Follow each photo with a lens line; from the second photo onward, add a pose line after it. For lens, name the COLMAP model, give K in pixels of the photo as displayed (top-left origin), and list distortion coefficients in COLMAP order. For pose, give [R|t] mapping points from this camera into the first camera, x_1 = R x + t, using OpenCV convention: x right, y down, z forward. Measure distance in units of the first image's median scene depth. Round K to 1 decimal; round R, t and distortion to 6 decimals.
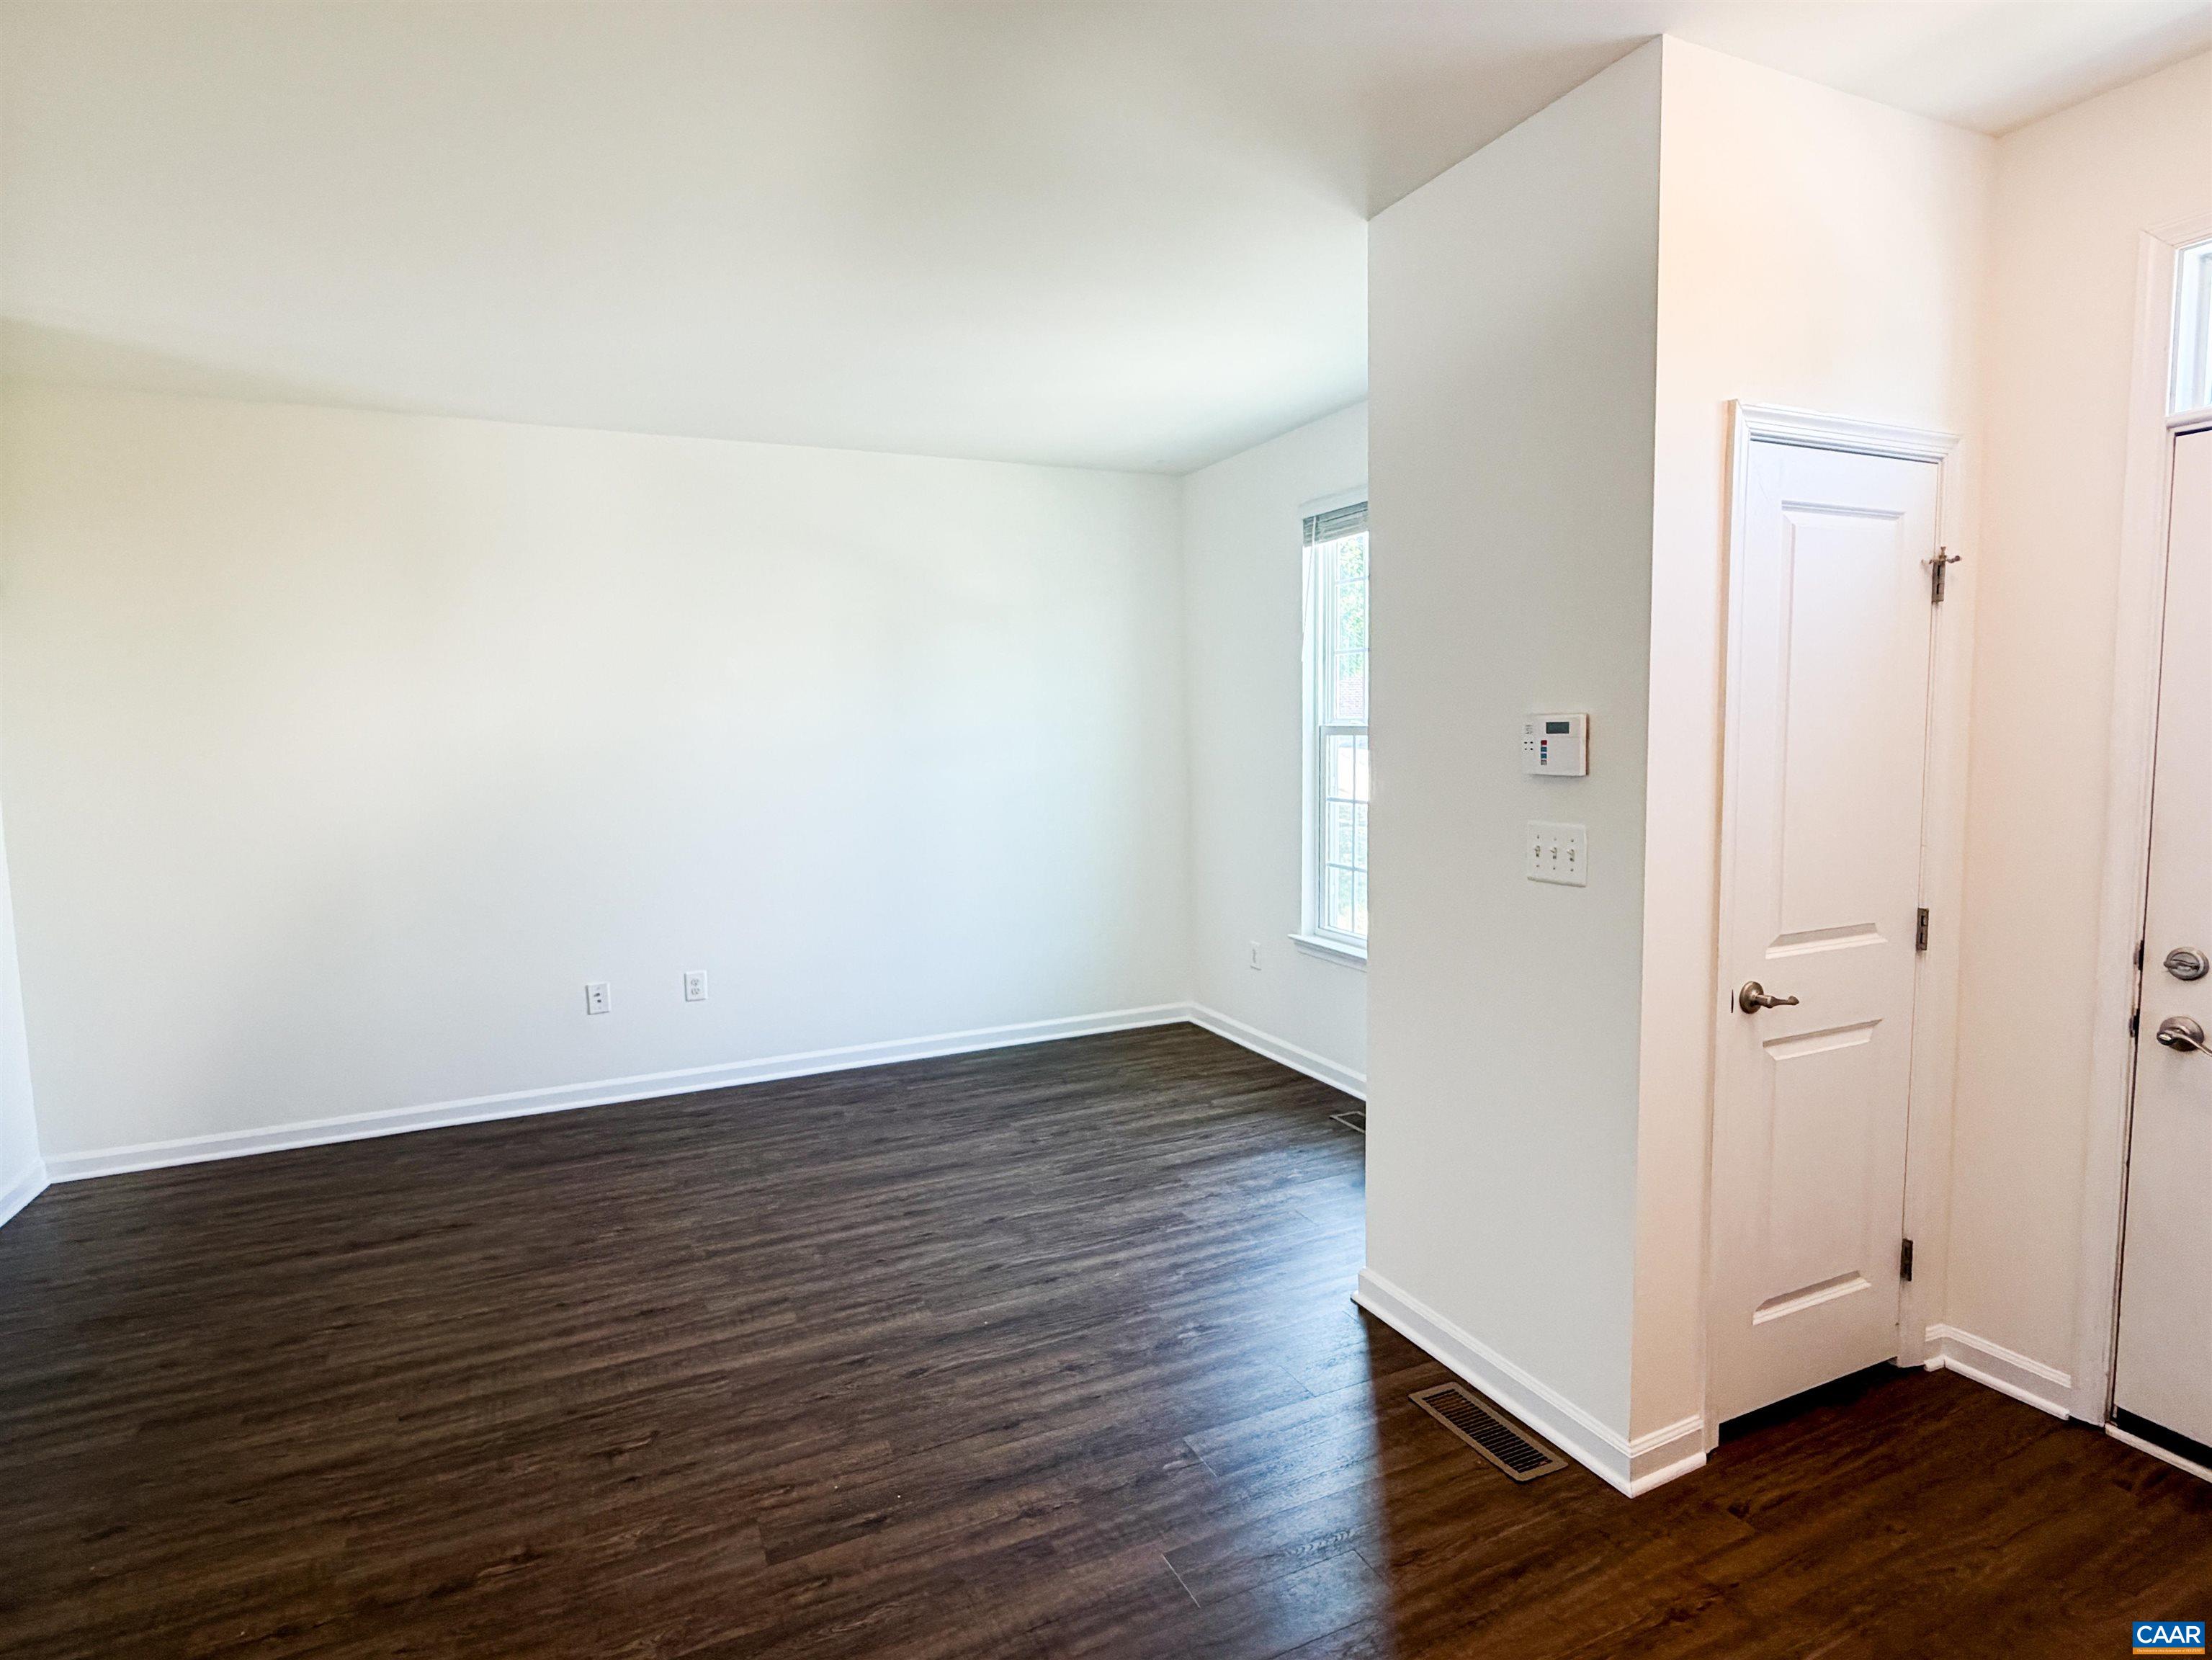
lens RADIAL K [[1161.3, 0, 1103.0], [0, 1161.3, 848.7], [0, 0, 1]] dist [-0.000939, -0.000069]
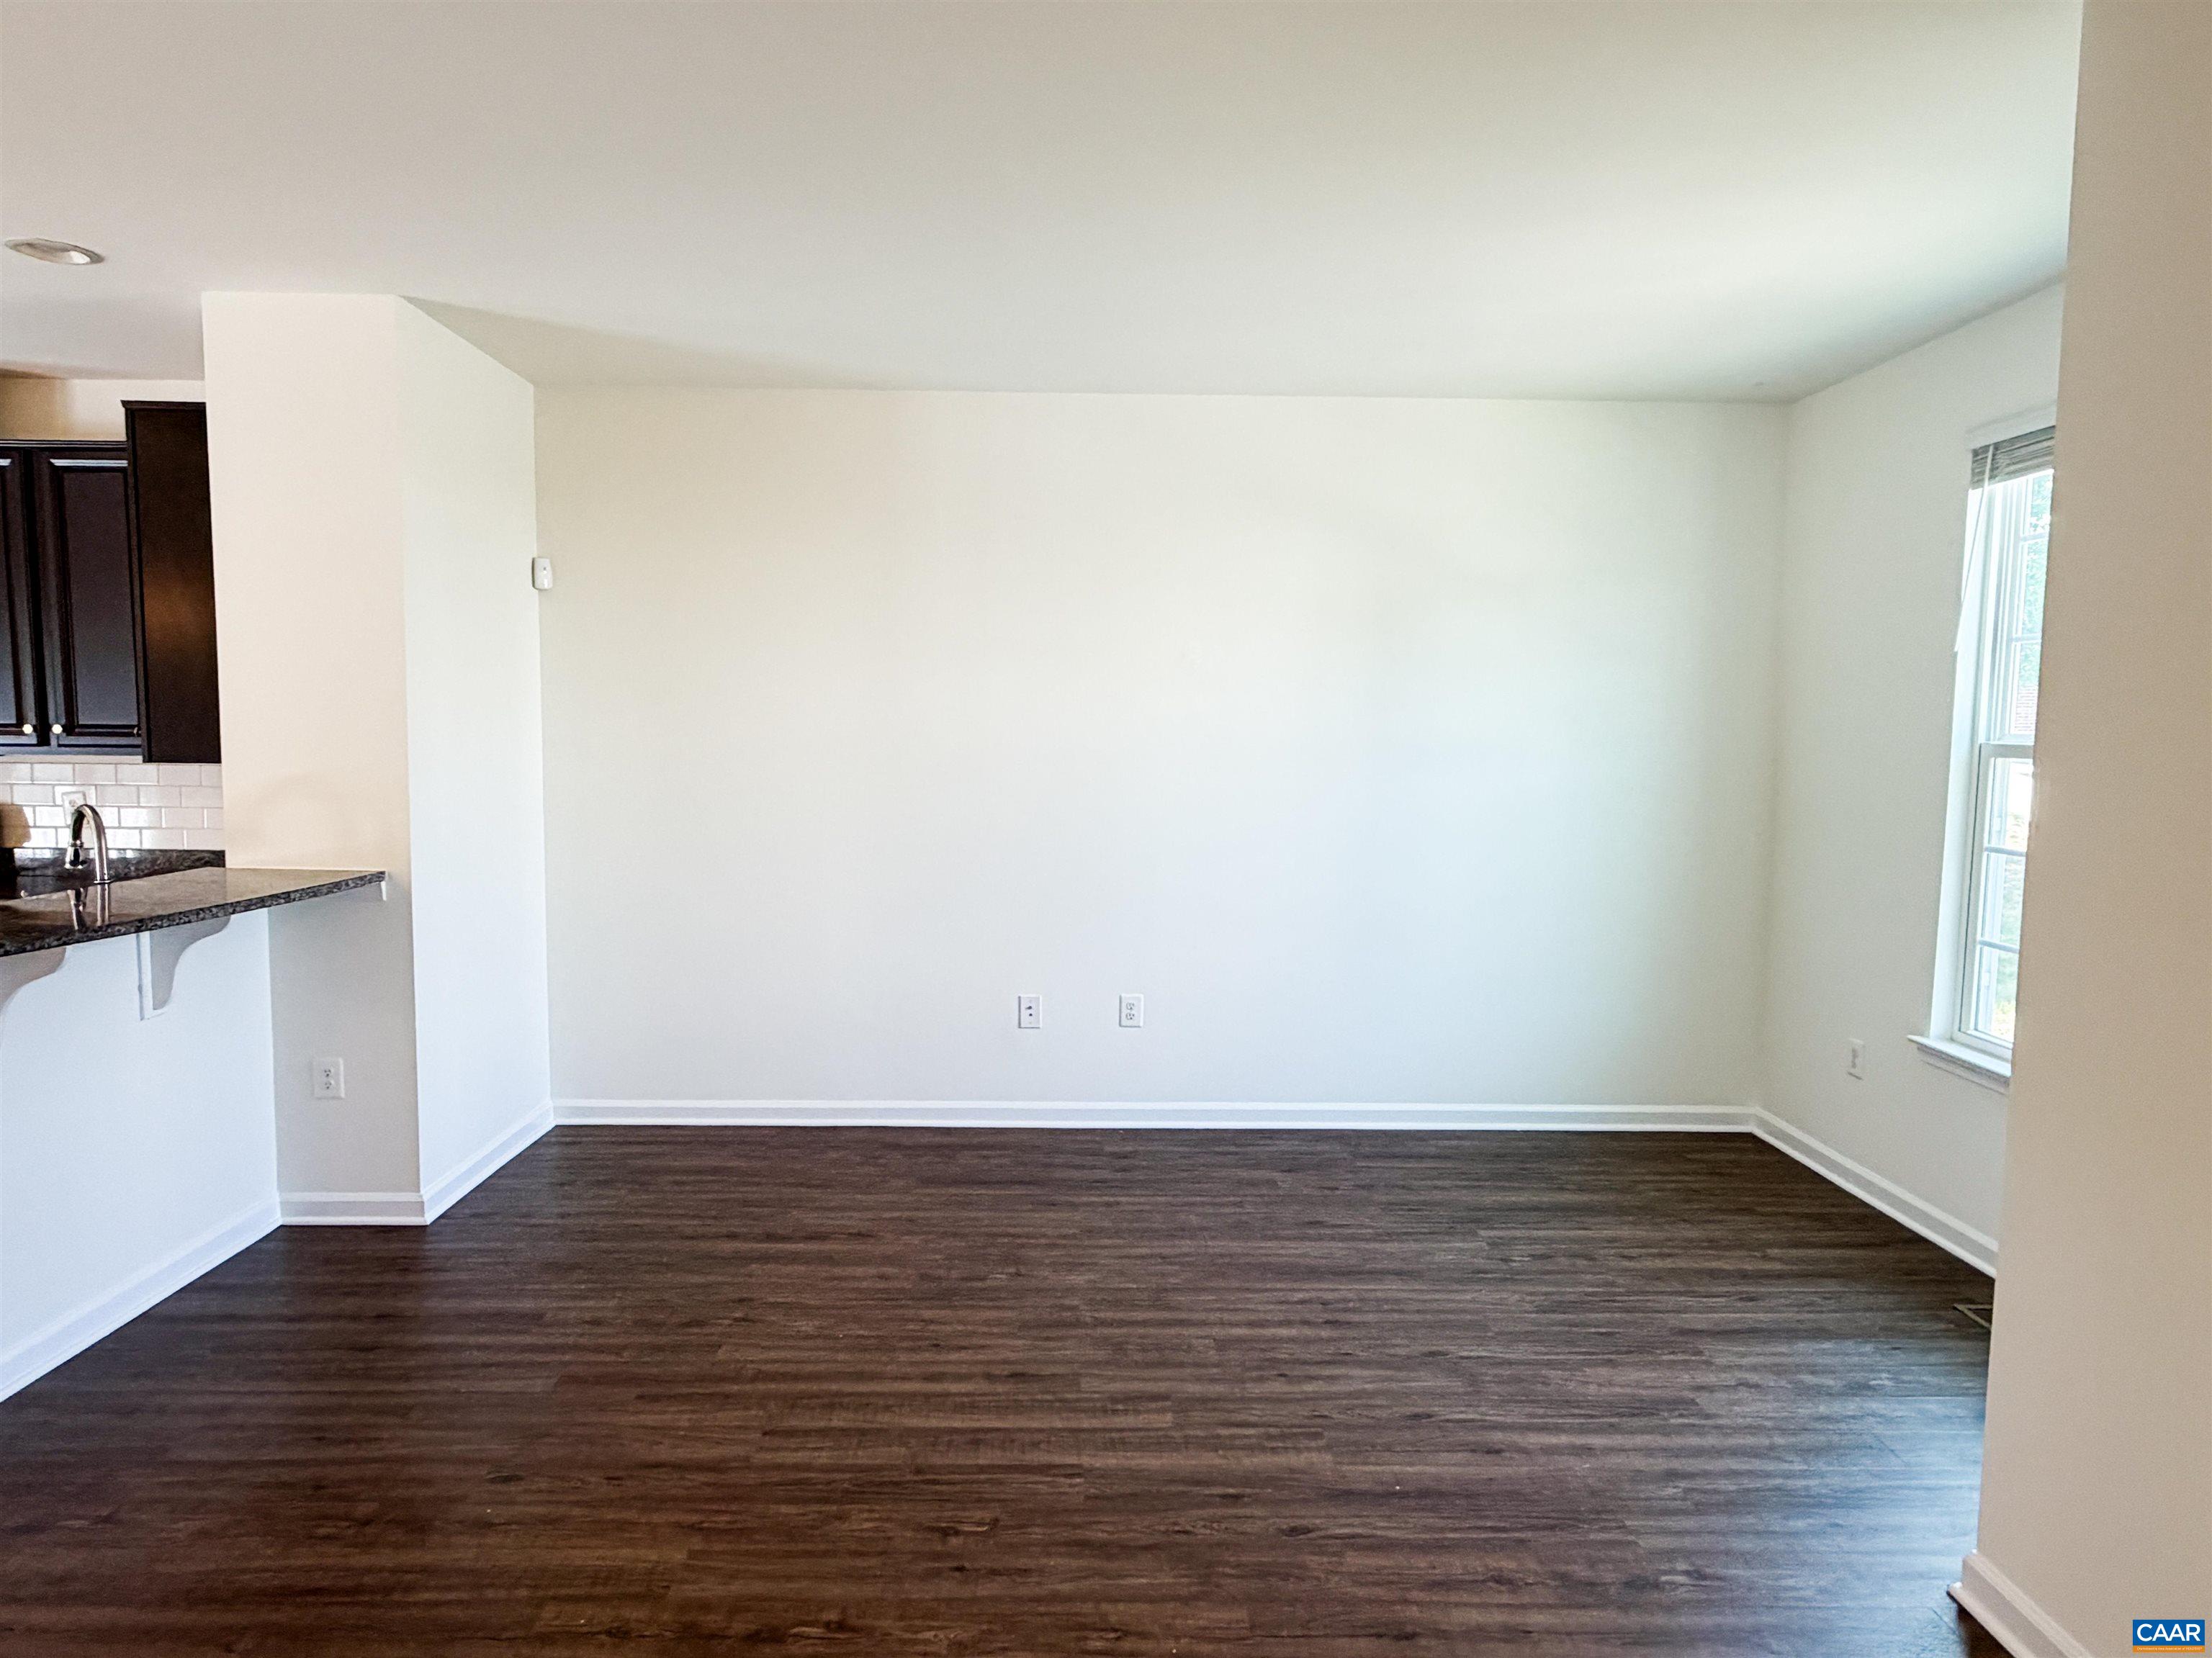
lens RADIAL K [[1344.6, 0, 1088.1], [0, 1344.6, 840.7], [0, 0, 1]] dist [0.001988, -0.000849]
pose [[0.911979, 0.064878, -0.405075, 0.040632], [-0.072781, 0.997339, -0.004122, -0.006702], [0.403729, 0.033241, 0.914274, 0.061227]]
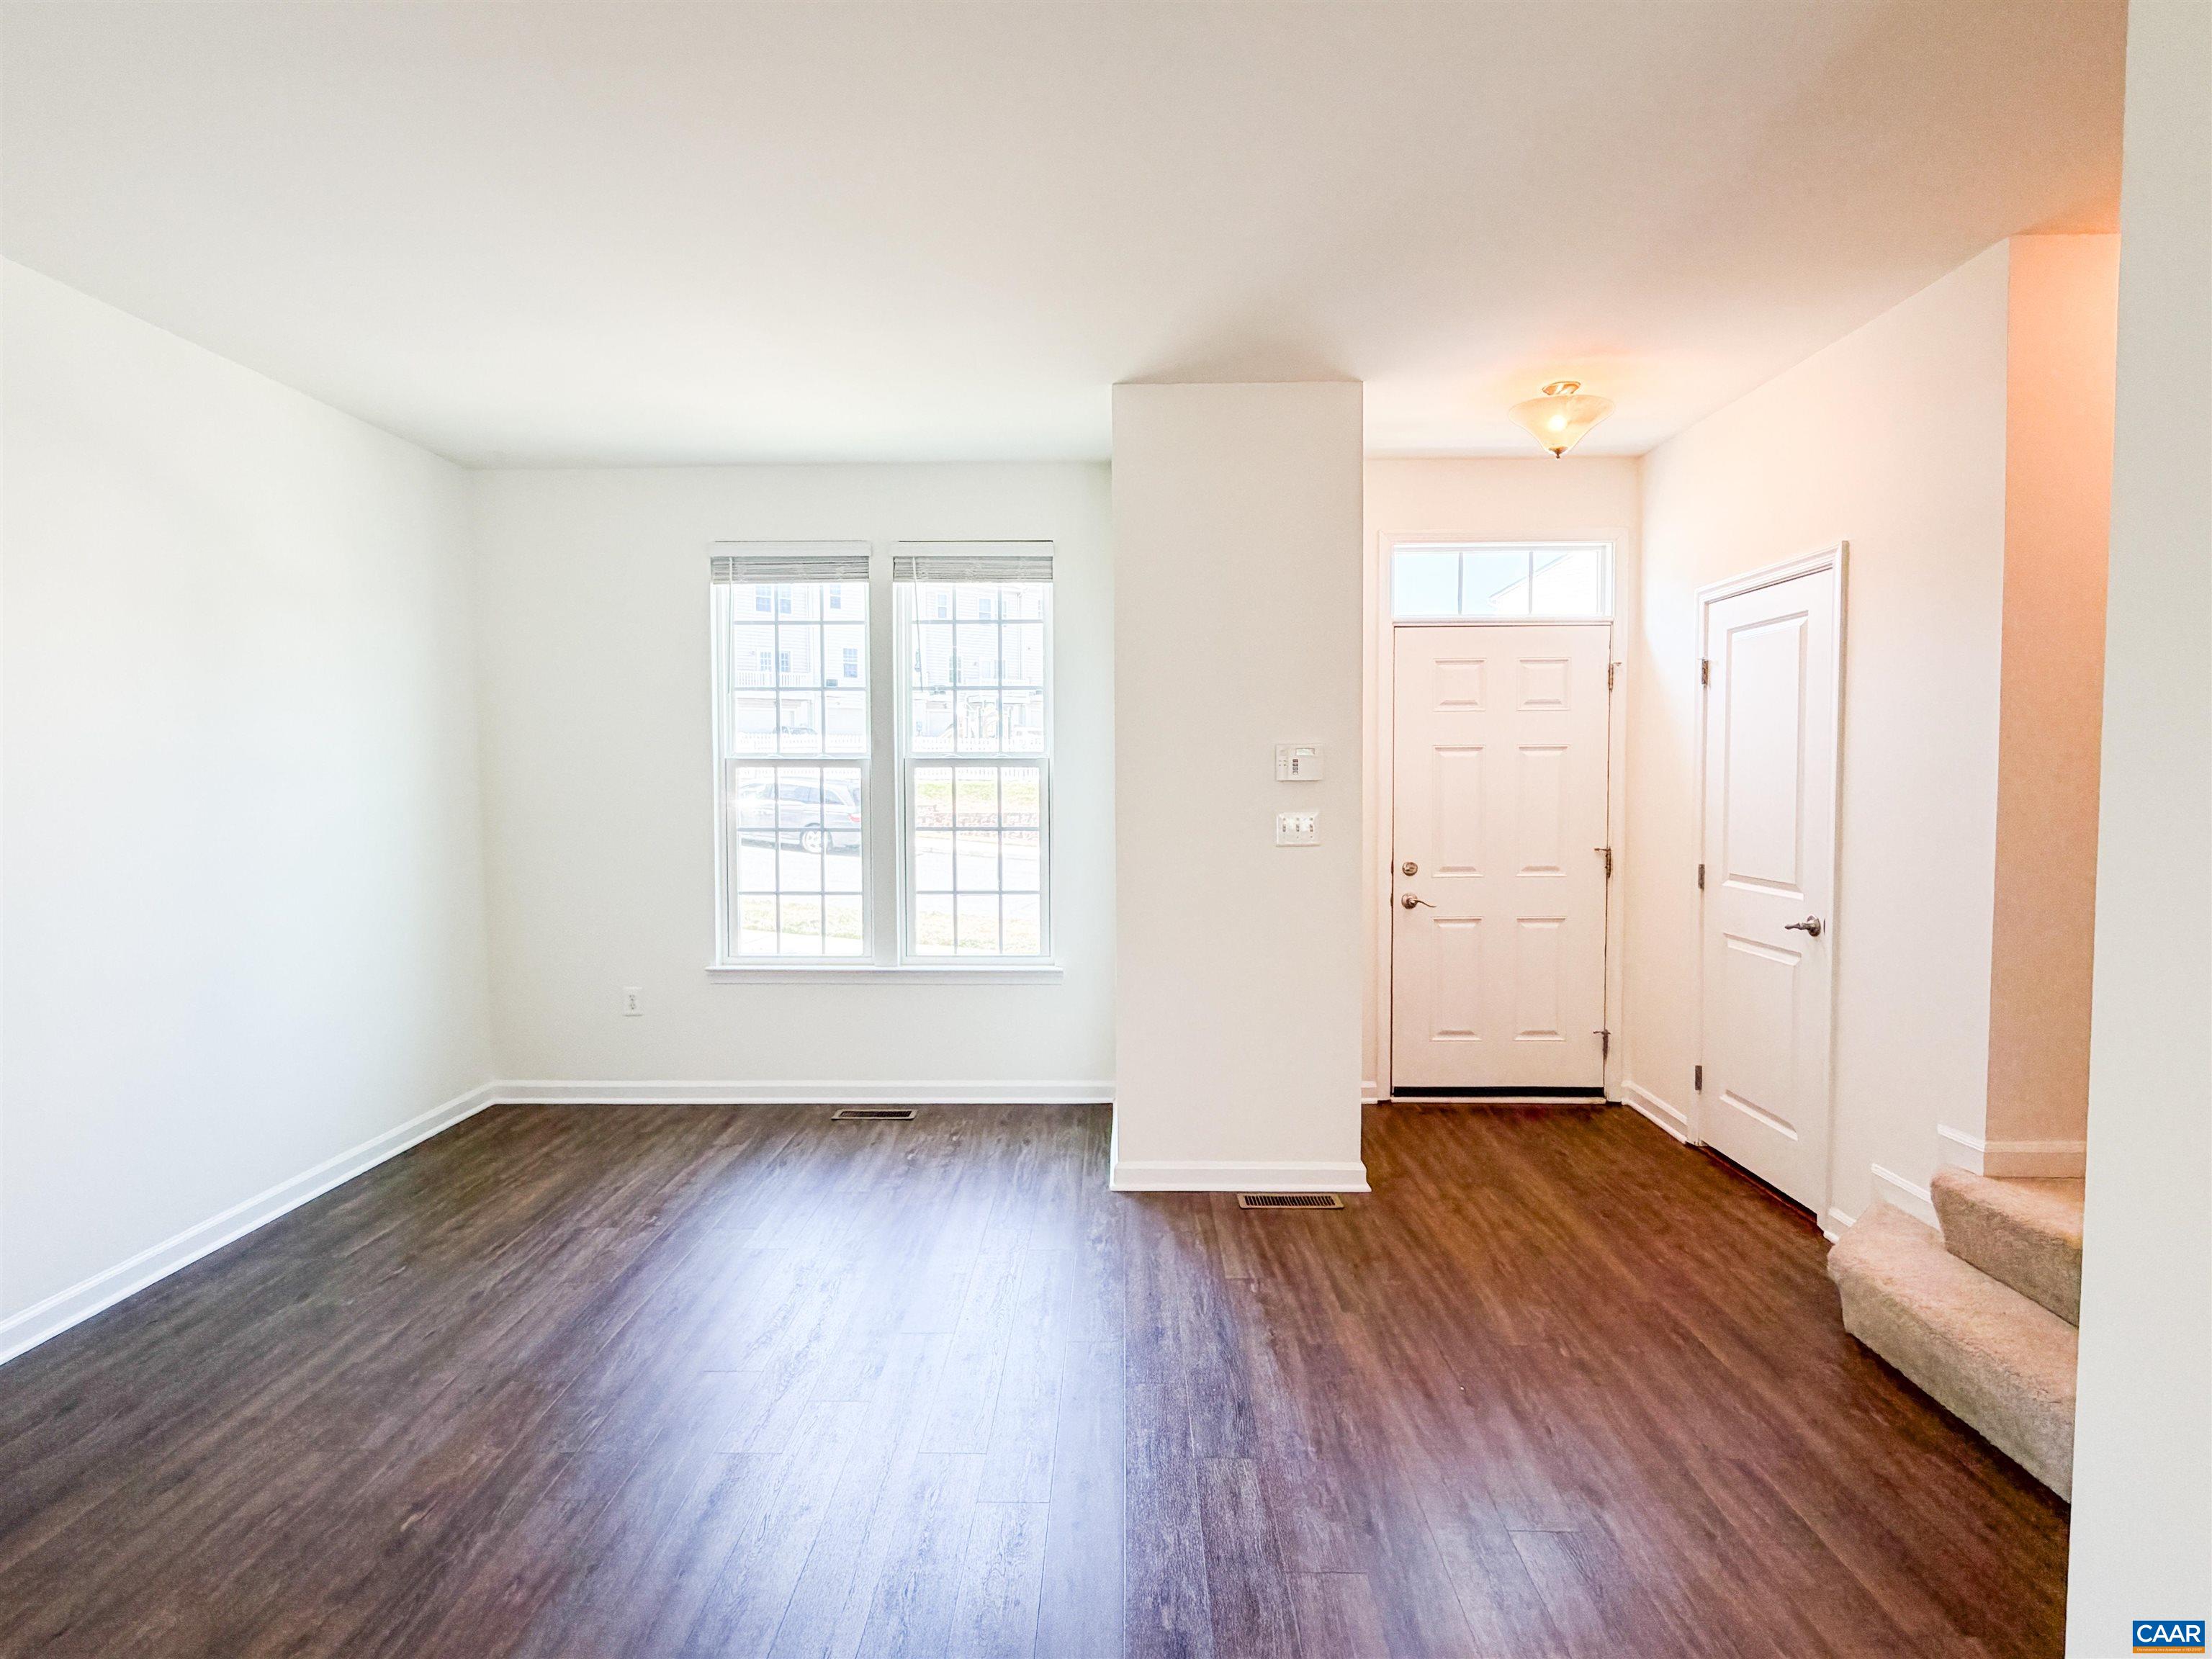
lens RADIAL K [[1171.9, 0, 1096.4], [0, 1171.9, 832.8], [0, 0, 1]] dist [-0.002063, 0.002032]
pose [[0.432871, -0.029637, 0.900968, -0.857659], [0.093263, 0.995568, -0.012060, 0.003619], [-0.896618, 0.089247, 0.433717, 0.370611]]
